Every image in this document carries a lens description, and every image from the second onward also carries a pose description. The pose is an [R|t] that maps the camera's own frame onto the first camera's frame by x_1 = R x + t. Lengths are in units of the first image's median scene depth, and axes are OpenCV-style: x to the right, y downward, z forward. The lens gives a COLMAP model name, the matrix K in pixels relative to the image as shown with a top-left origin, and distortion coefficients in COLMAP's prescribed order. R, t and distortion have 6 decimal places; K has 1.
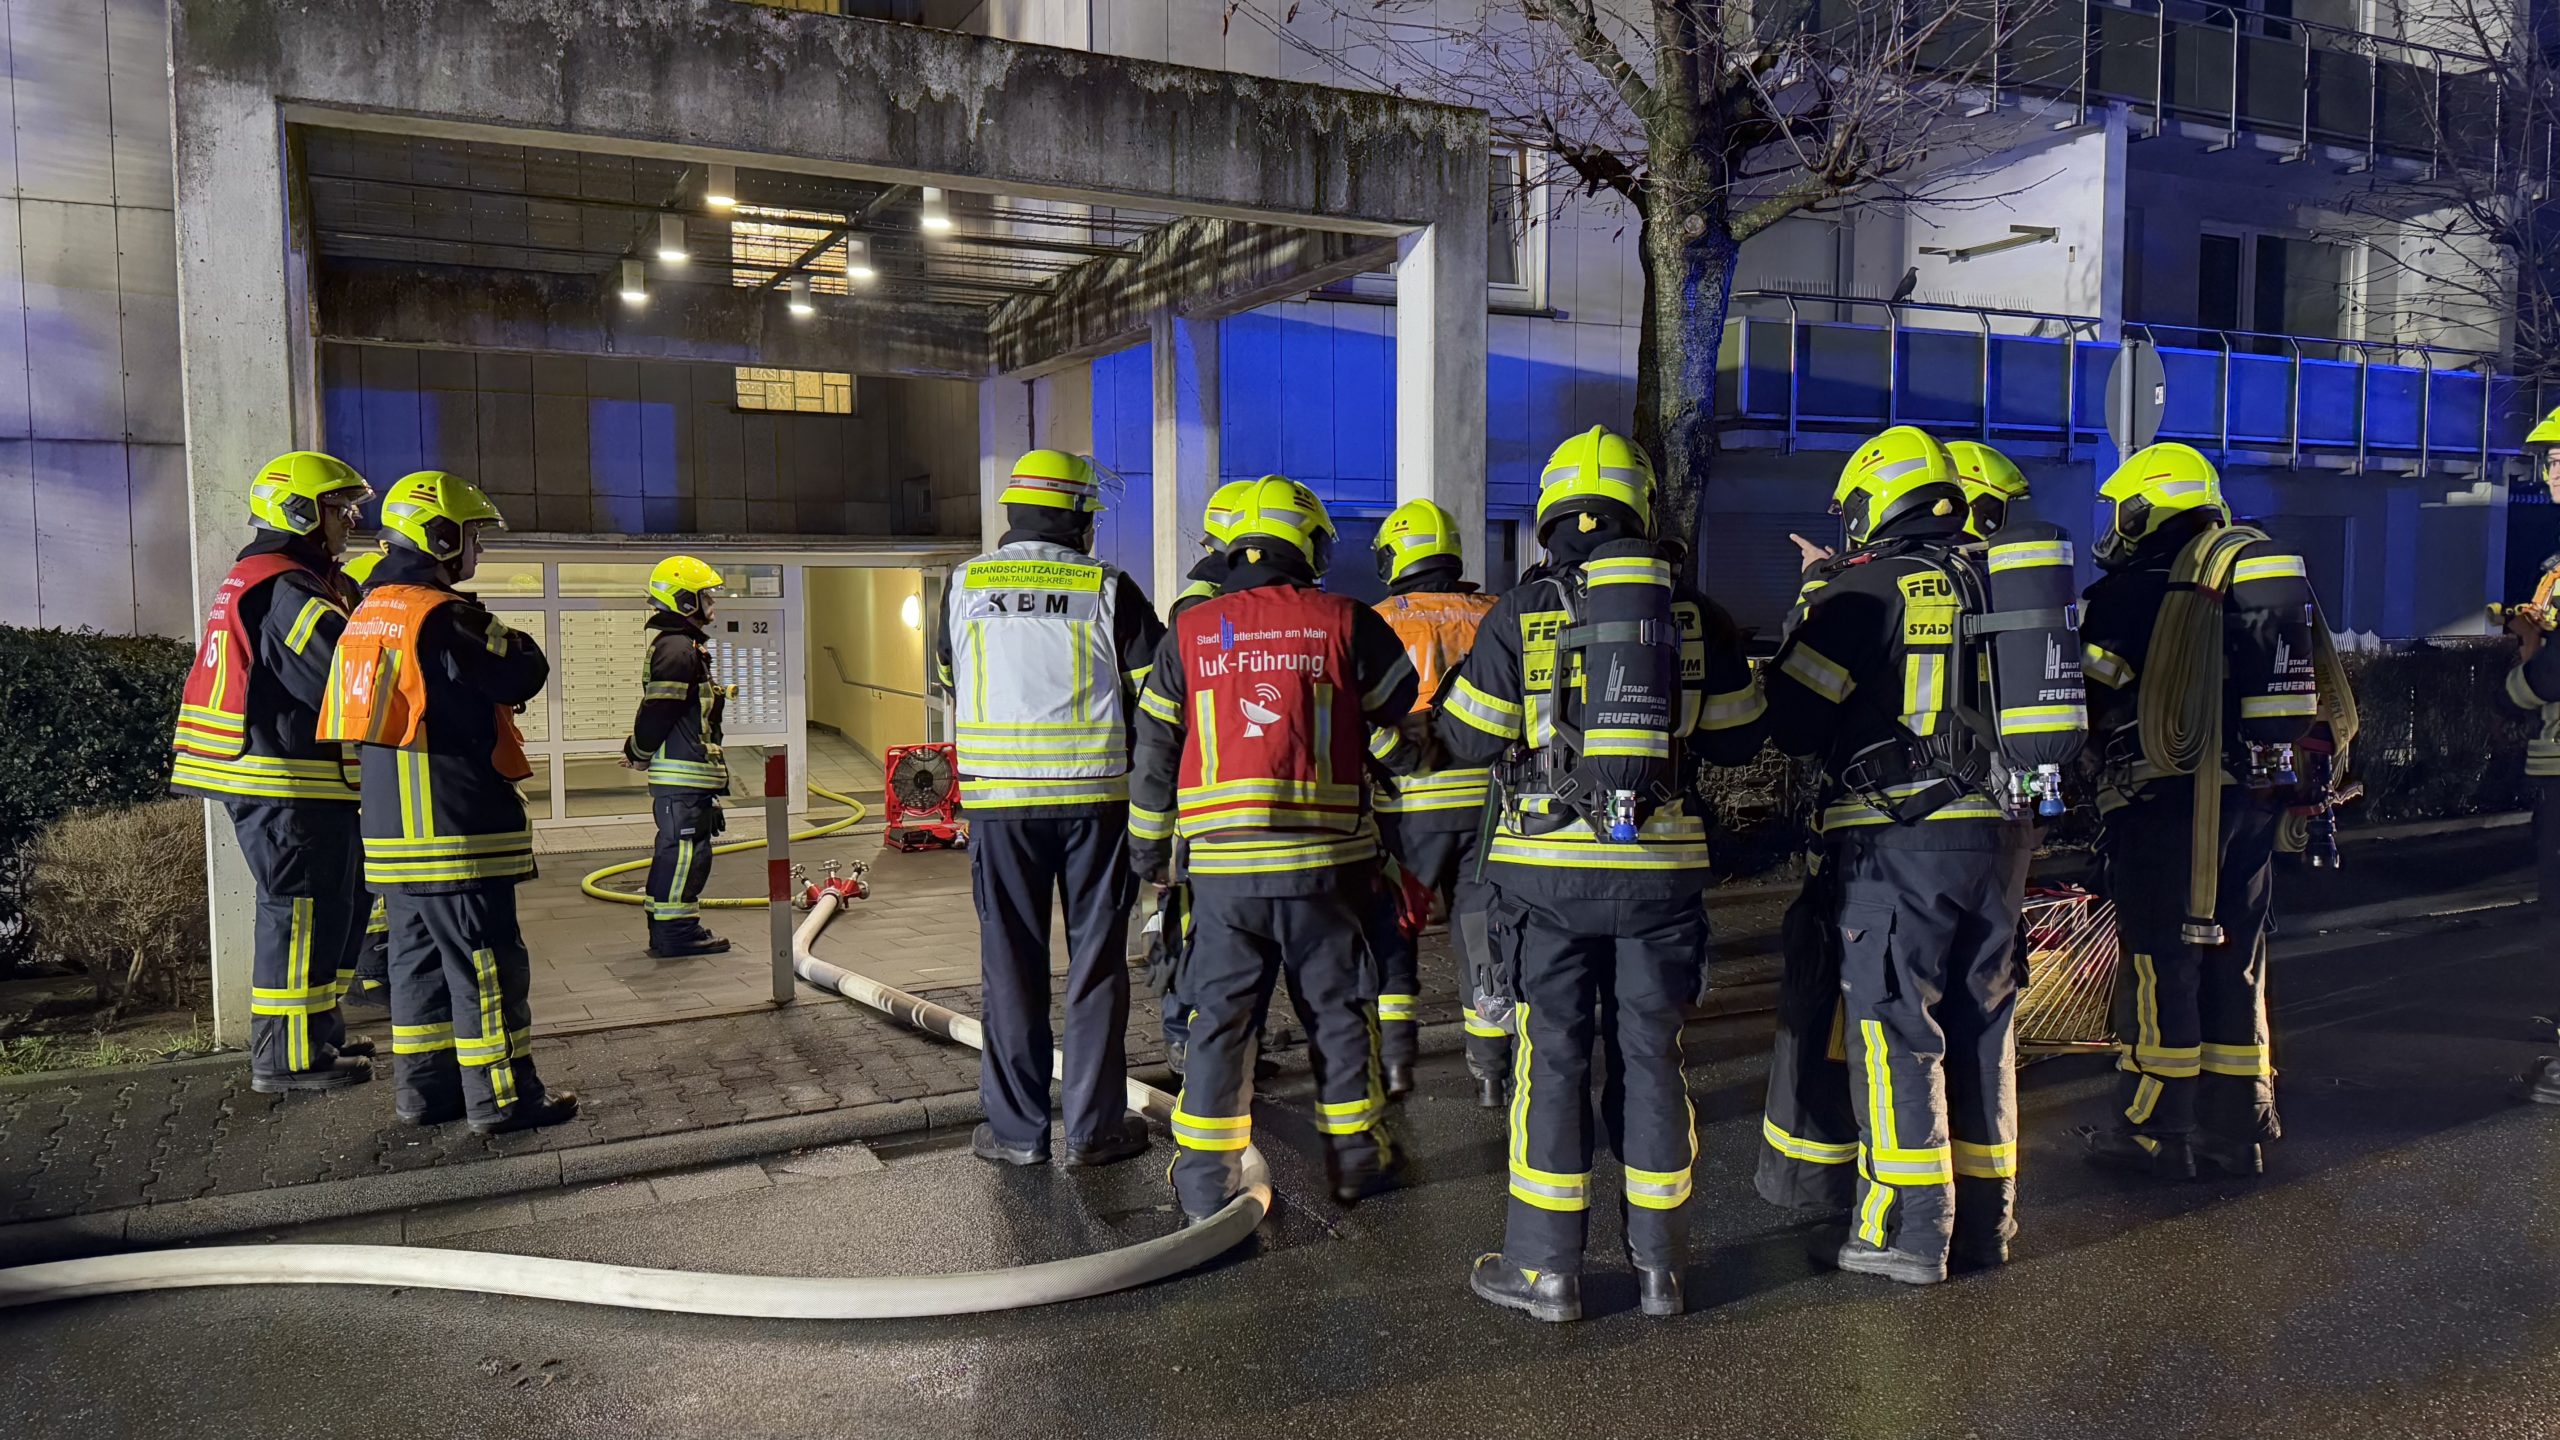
lens RADIAL K [[1771.7, 0, 1280.0], [0, 1771.7, 720.0], [0, 0, 1]] dist [0.119401, -0.185874]
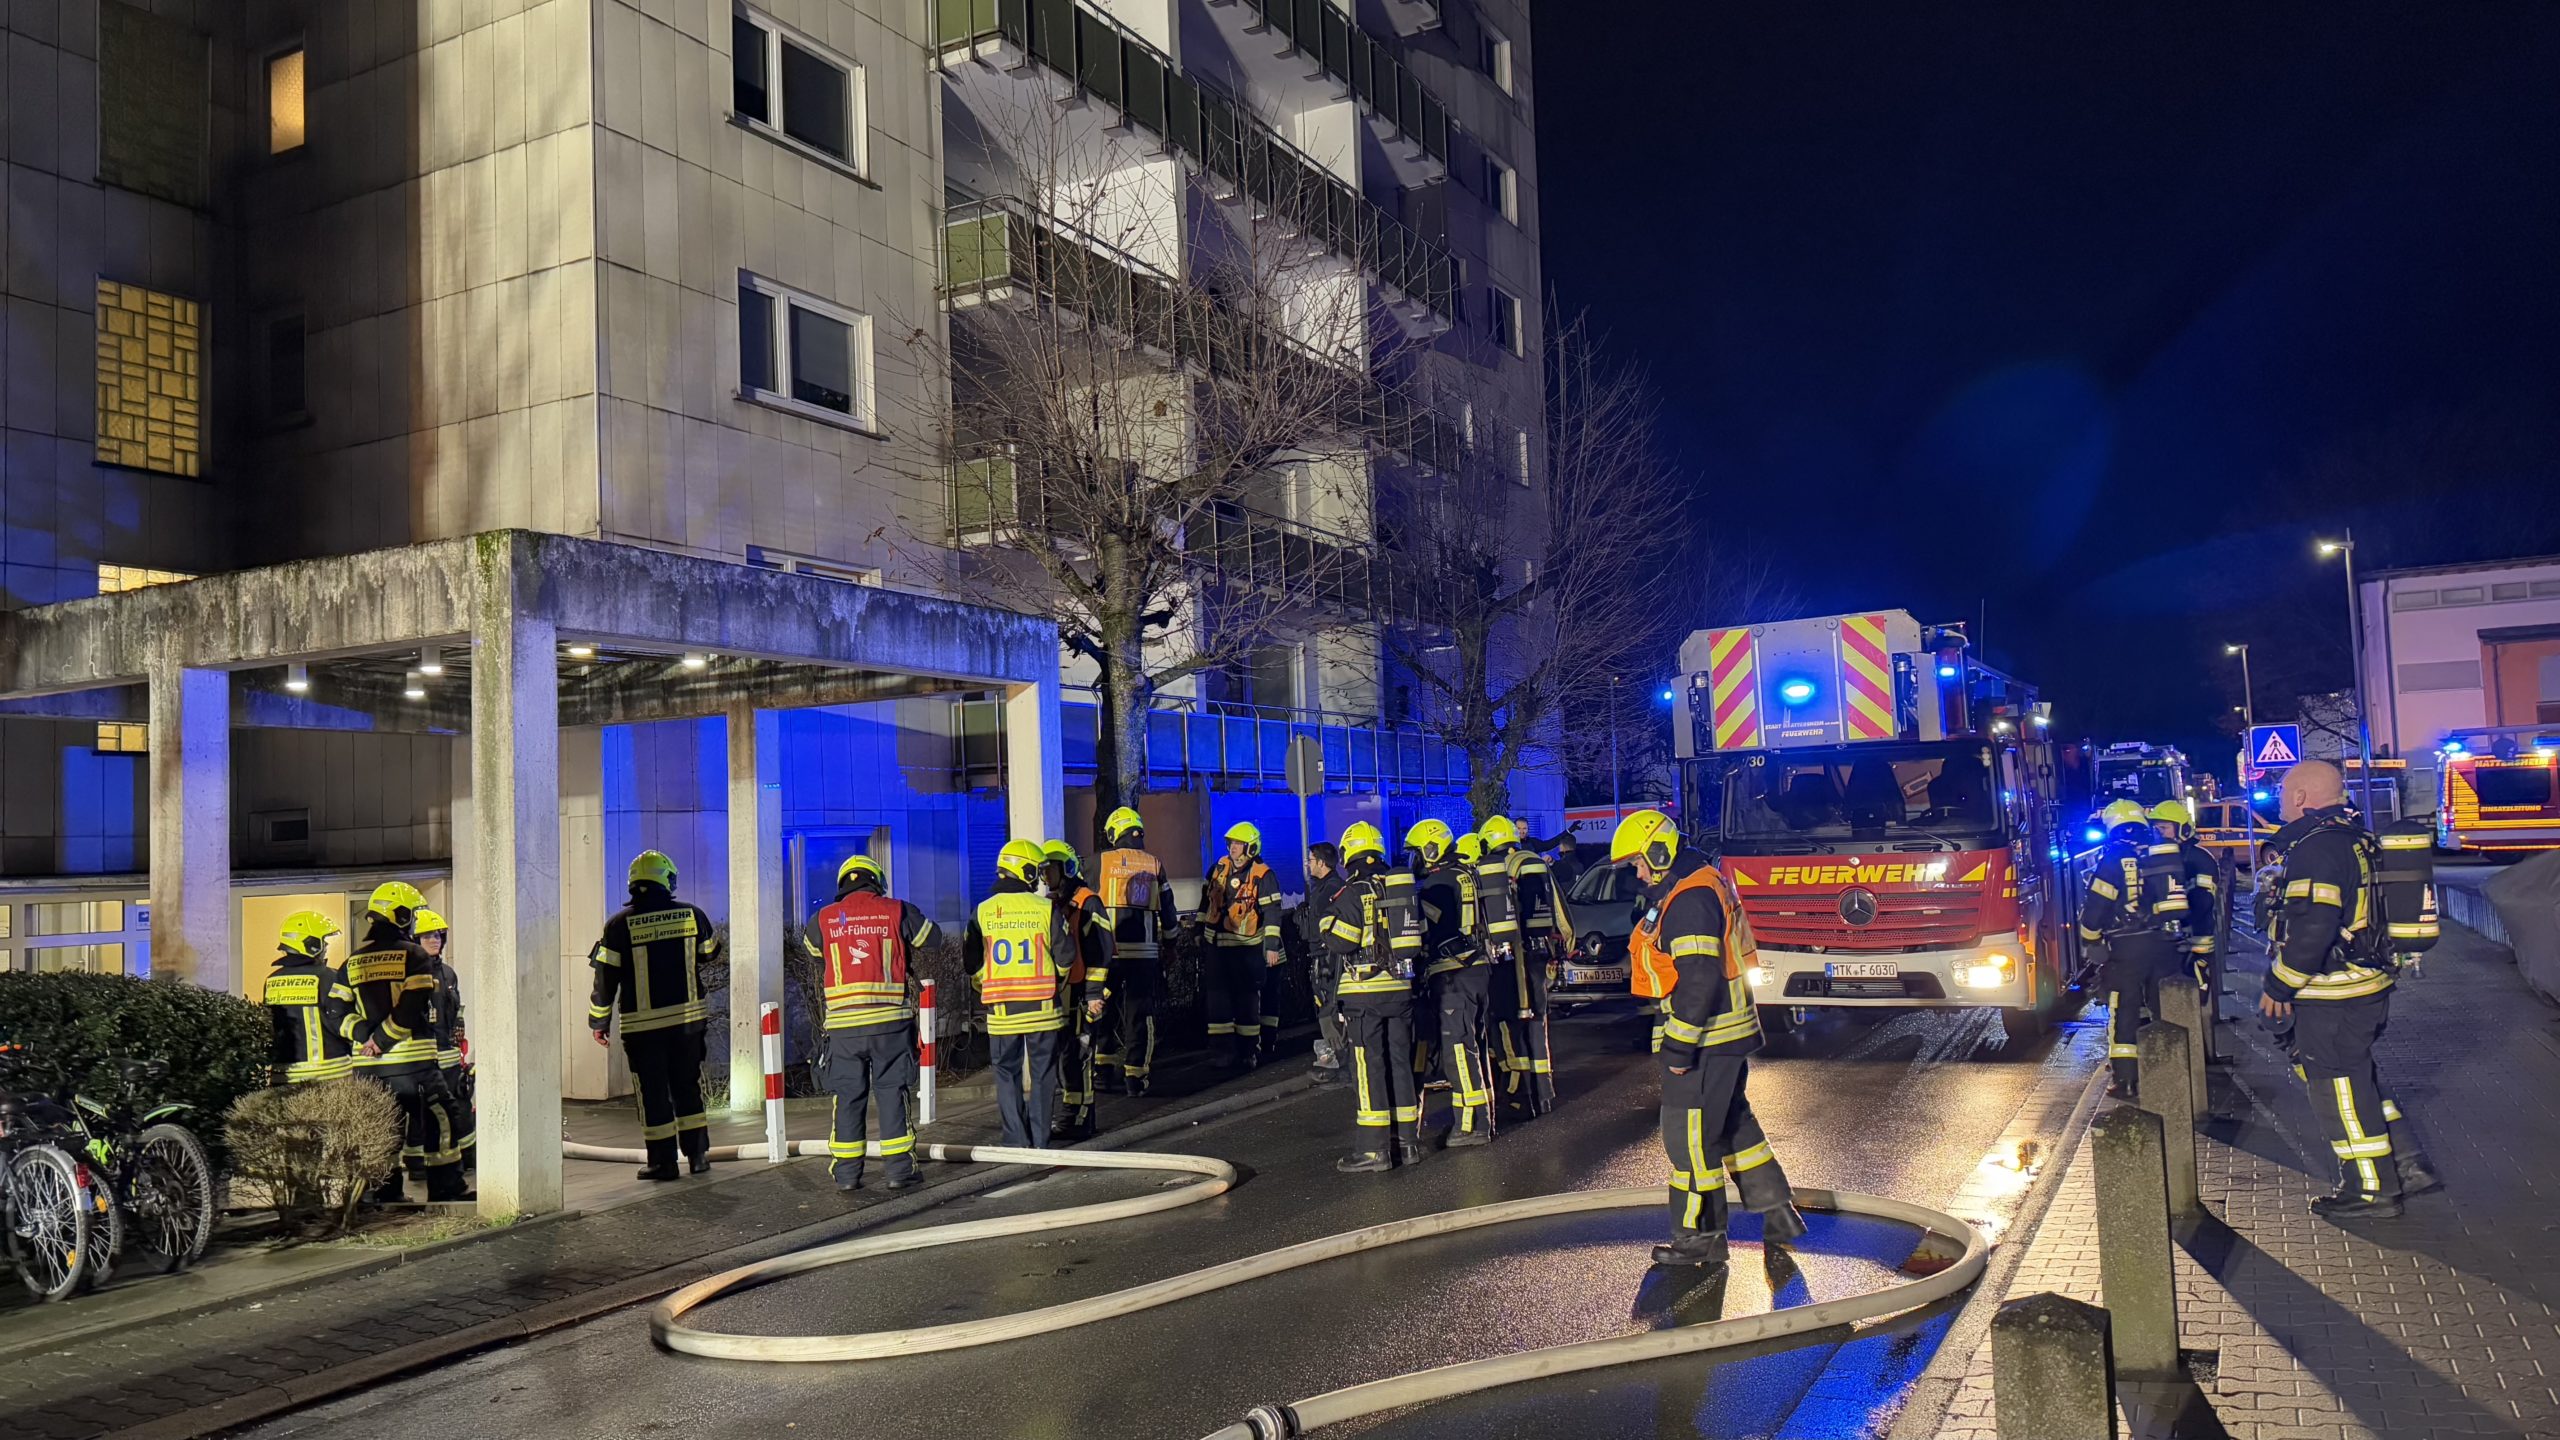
lens RADIAL K [[1771.7, 0, 1280.0], [0, 1771.7, 720.0], [0, 0, 1]] dist [0.119401, -0.185874]
pose [[0.812825, 0.011374, 0.582397, -0.958480], [0.080921, 0.987910, -0.132231, 0.013892], [-0.576860, 0.154609, 0.802078, -0.695404]]
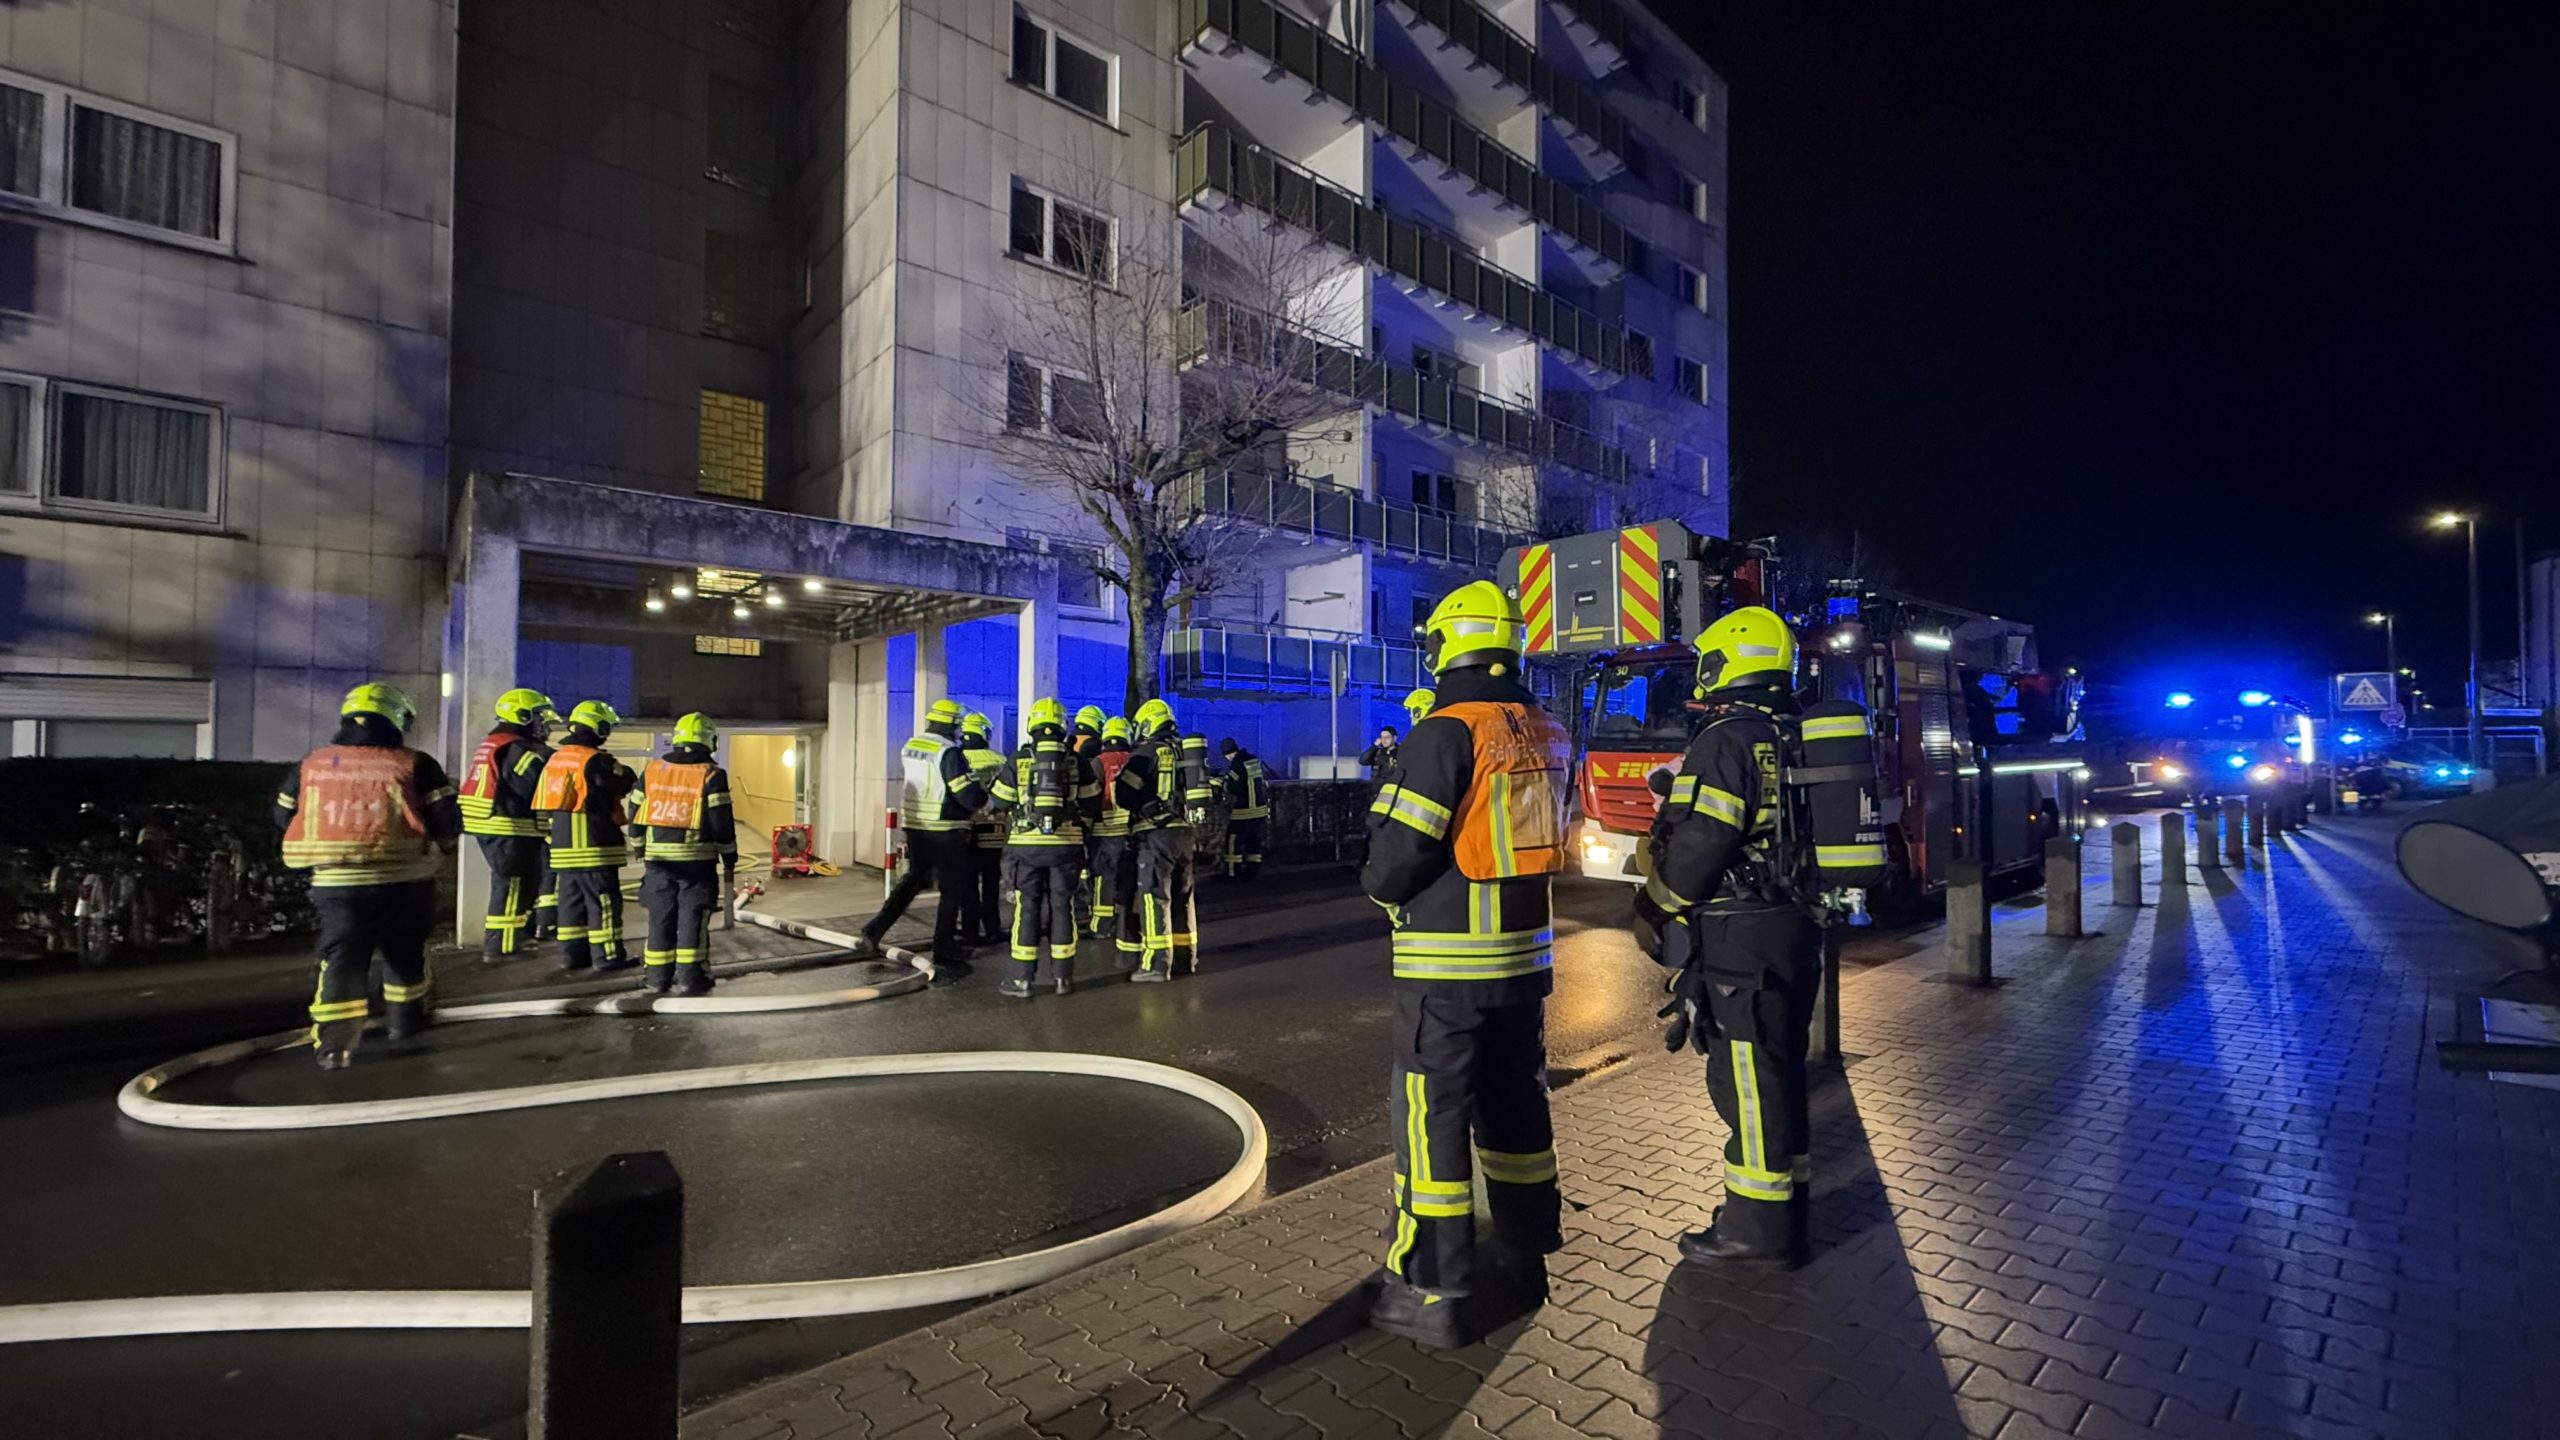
lens RADIAL K [[1004.7, 0, 1270.0], [0, 1004.7, 715.8], [0, 0, 1]] dist [-0.000432, 0.000040]
pose [[0.969365, 0.016264, 0.245084, 0.084265], [0.009522, 0.994567, -0.103663, 0.030245], [-0.245439, 0.102821, 0.963944, -0.486917]]
